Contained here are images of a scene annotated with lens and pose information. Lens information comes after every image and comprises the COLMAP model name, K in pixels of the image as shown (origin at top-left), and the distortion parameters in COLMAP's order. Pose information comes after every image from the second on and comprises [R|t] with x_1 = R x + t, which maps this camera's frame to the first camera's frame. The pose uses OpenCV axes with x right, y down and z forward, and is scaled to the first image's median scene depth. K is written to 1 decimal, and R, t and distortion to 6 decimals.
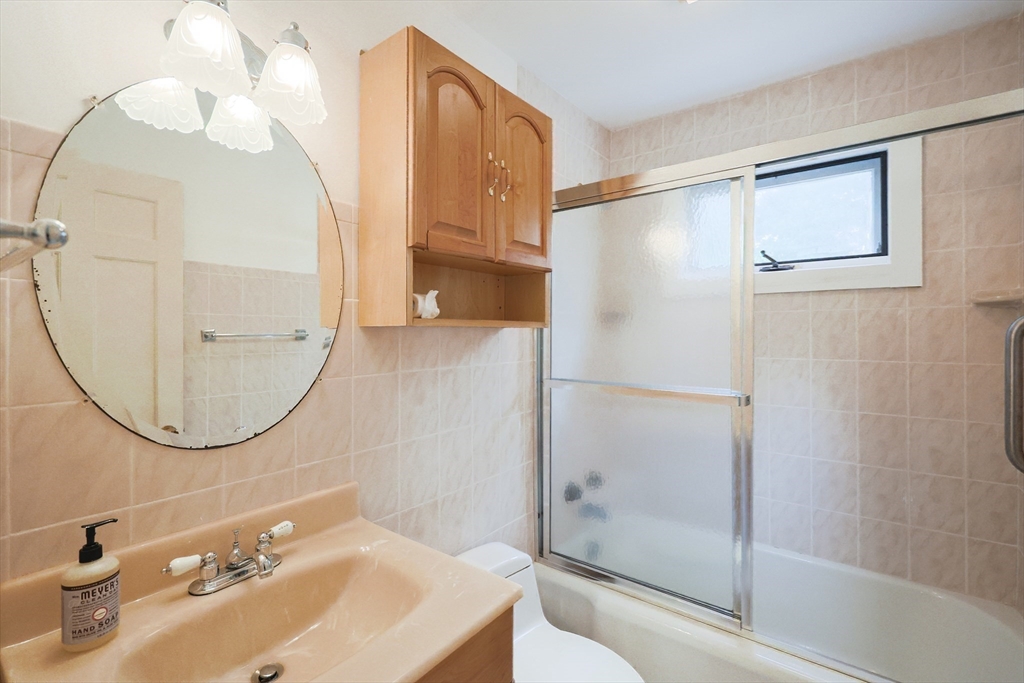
lens RADIAL K [[440.2, 0, 529.0], [0, 440.2, 337.3], [0, 0, 1]] dist [-0.000385, 0.000269]
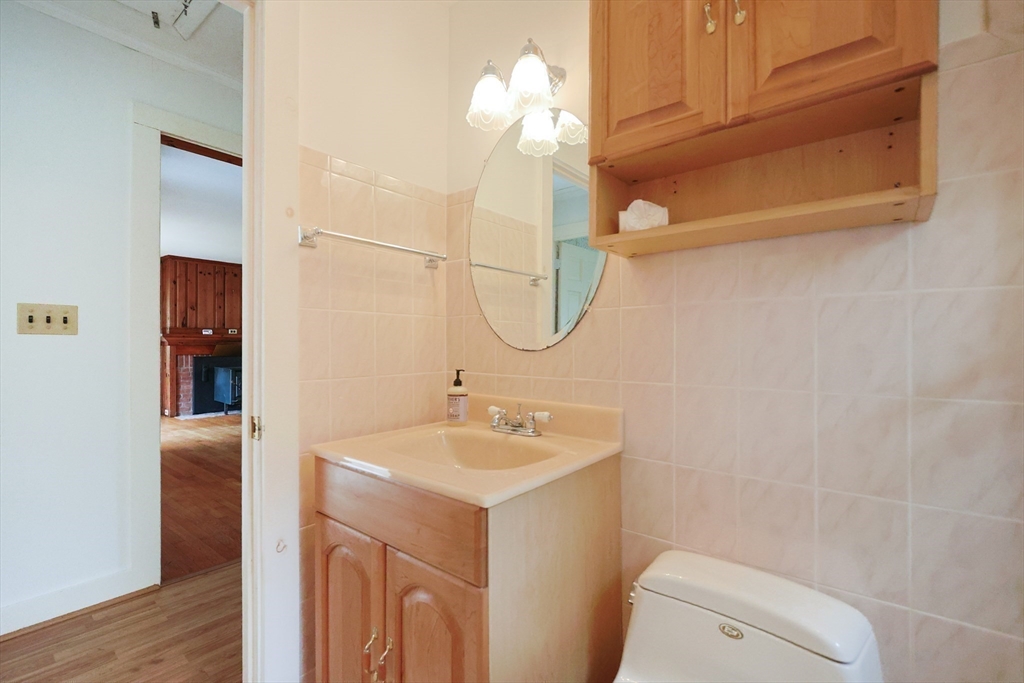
lens RADIAL K [[437.0, 0, 512.0], [0, 437.0, 341.5], [0, 0, 1]] dist [0.001504, 0.000212]
pose [[-0.005874, 0.001809, -0.999981, 0.643653], [-0.006343, 0.999978, 0.001847, 0.170374], [0.999963, 0.006354, -0.005863, 0.756306]]
